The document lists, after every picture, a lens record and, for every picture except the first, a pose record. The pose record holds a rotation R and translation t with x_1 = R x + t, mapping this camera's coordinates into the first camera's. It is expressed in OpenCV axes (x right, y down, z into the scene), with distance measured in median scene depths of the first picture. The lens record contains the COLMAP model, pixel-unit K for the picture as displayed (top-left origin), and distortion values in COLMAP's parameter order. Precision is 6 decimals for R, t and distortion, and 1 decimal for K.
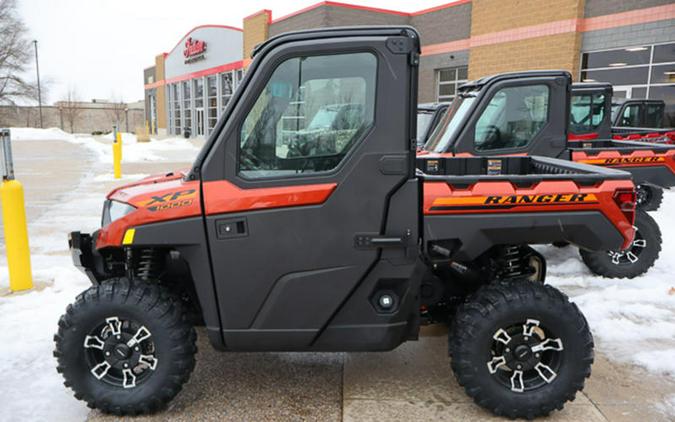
lens RADIAL K [[562.9, 0, 340.6], [0, 562.9, 213.1], [0, 0, 1]] dist [-0.006393, 0.021764]
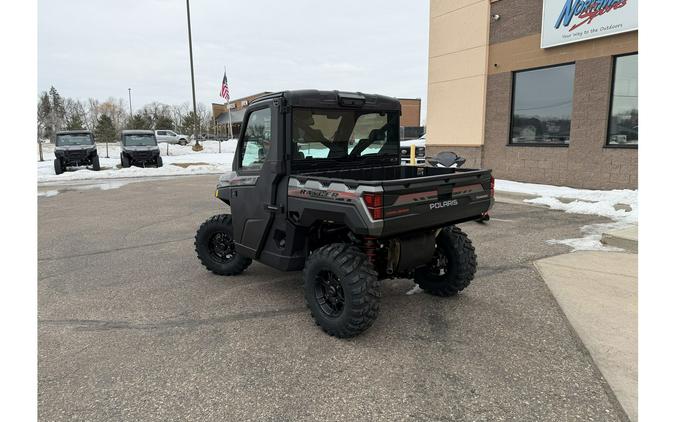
lens RADIAL K [[420.8, 0, 338.6], [0, 420.8, 202.7], [0, 0, 1]] dist [0.030563, -0.032861]
pose [[0.663093, 0.111815, -0.740139, 1.195224], [-0.108715, 0.992682, 0.052569, -0.062042], [0.740601, 0.045606, 0.670396, 0.224639]]
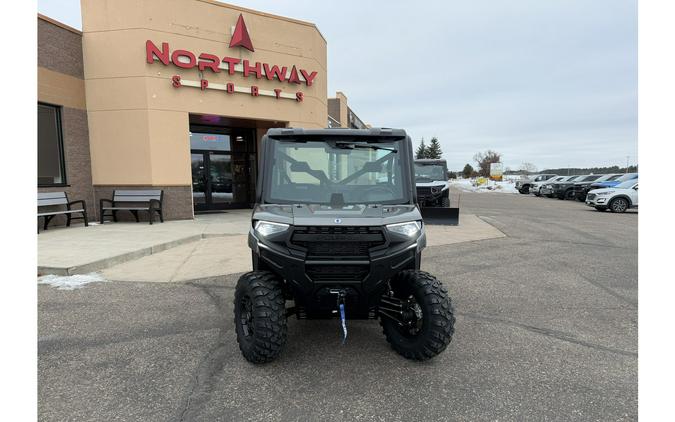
lens RADIAL K [[420.8, 0, 339.6], [0, 420.8, 227.7], [0, 0, 1]] dist [0.030563, -0.032861]
pose [[-0.024265, -0.119171, 0.992577, -1.603254], [0.158488, 0.979855, 0.121518, -0.182986], [-0.987063, 0.160260, -0.004889, 1.244051]]
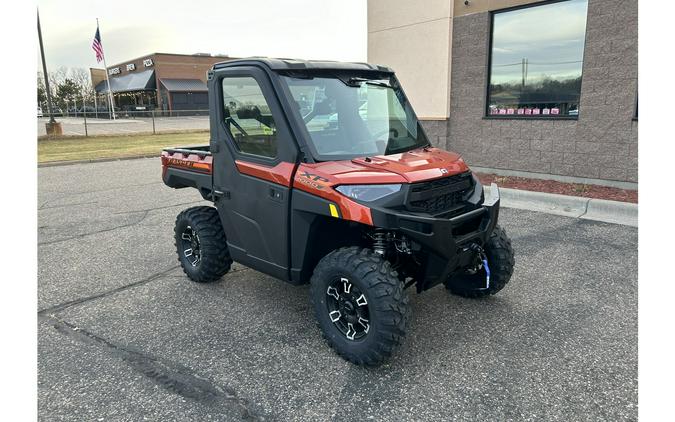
lens RADIAL K [[451.5, 0, 333.3], [0, 451.5, 198.9], [0, 0, 1]] dist [0.023805, -0.015139]
pose [[0.780866, 0.108508, -0.615203, 0.305654], [-0.074237, 0.993939, 0.081081, -0.206205], [0.620272, -0.017643, 0.784188, 1.095097]]
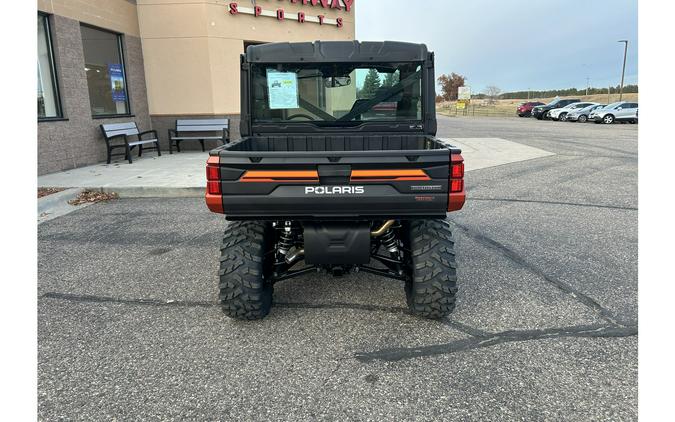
lens RADIAL K [[451.5, 0, 340.2], [0, 451.5, 195.0], [0, 0, 1]] dist [0.023805, -0.015139]
pose [[-0.132960, -0.195066, 0.971736, -2.080901], [0.172182, 0.960986, 0.216468, -0.366459], [-0.976051, 0.196097, -0.094186, 2.341318]]
